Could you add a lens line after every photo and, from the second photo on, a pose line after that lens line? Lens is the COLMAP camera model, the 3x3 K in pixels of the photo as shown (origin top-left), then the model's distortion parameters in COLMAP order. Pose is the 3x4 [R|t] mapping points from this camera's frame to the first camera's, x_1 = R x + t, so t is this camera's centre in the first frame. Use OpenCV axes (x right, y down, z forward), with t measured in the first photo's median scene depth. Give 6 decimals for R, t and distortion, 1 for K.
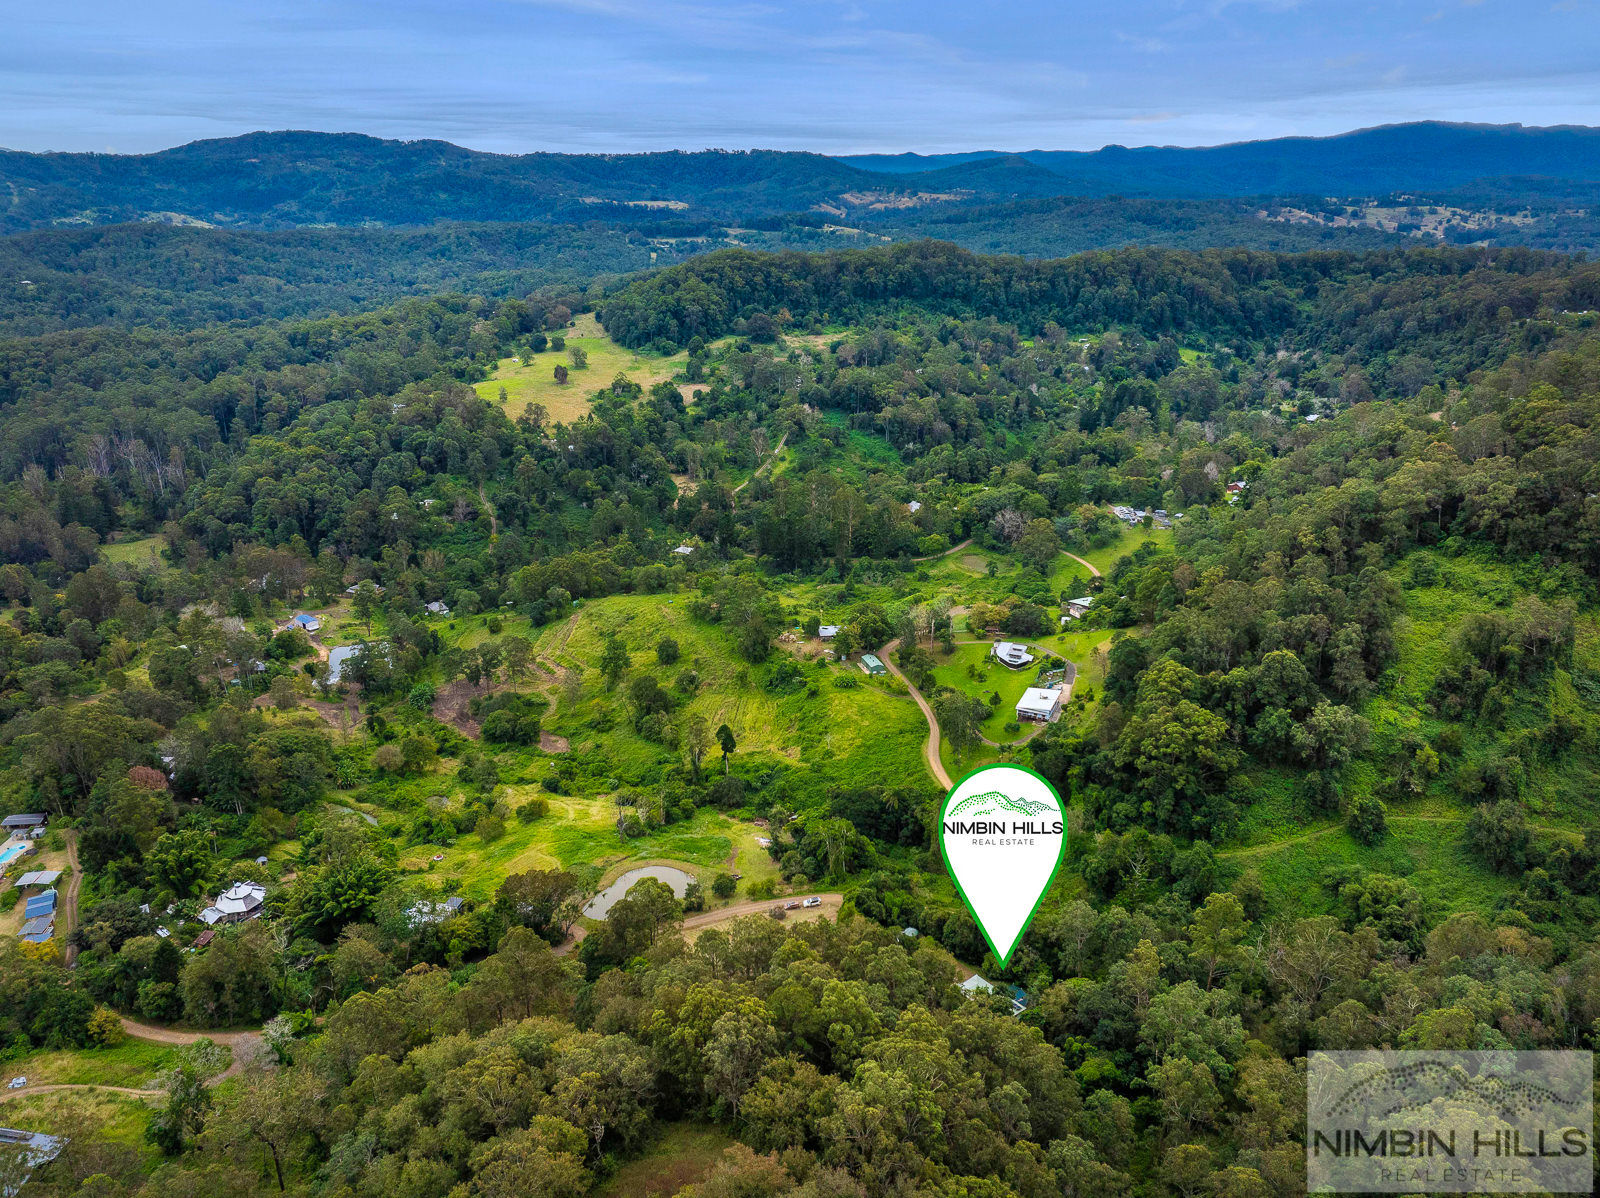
lens RADIAL K [[1131.2, 0, 805.6], [0, 1131.2, 602.9], [0, 0, 1]] dist [-0.039545, 0.004756]
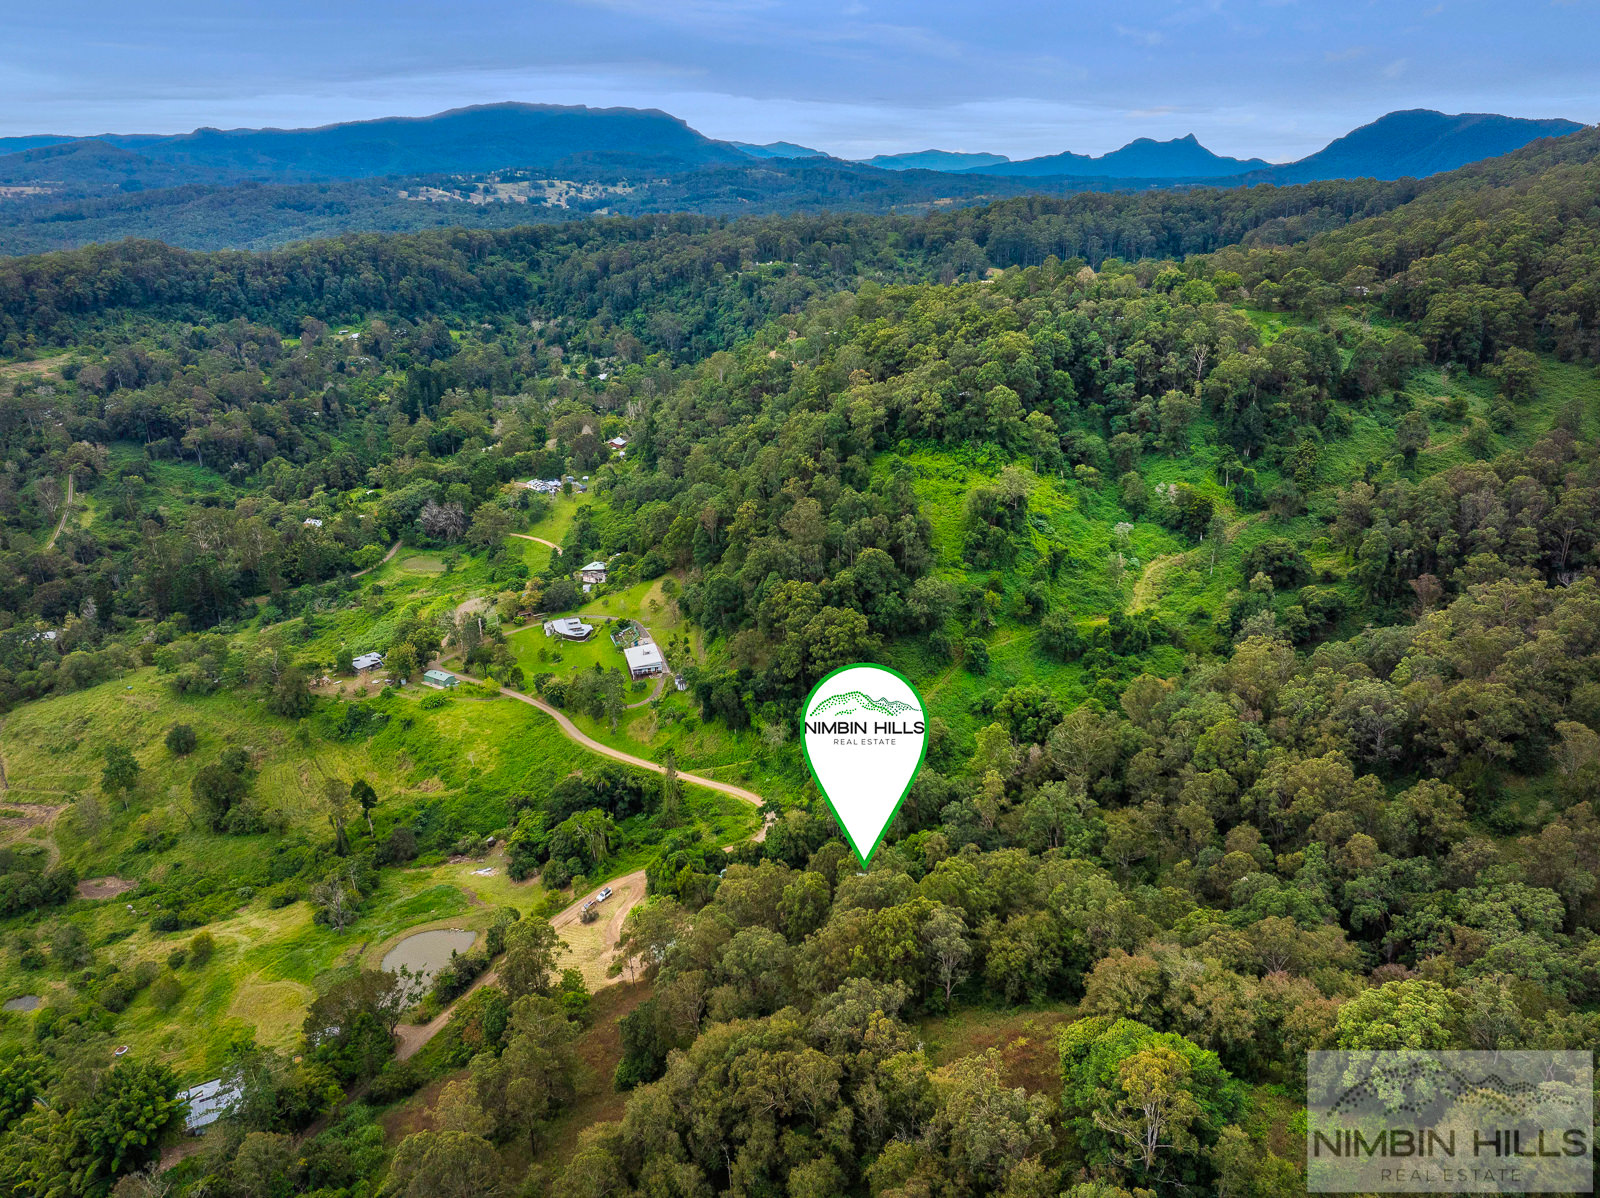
lens RADIAL K [[1131.2, 0, 811.6], [0, 1131.2, 590.9], [0, 0, 1]] dist [-0.039545, 0.004756]
pose [[0.743376, -0.244109, 0.622738, -0.125676], [0.240322, 0.966332, 0.091918, -0.013041], [-0.624209, 0.081328, 0.777013, 0.026064]]
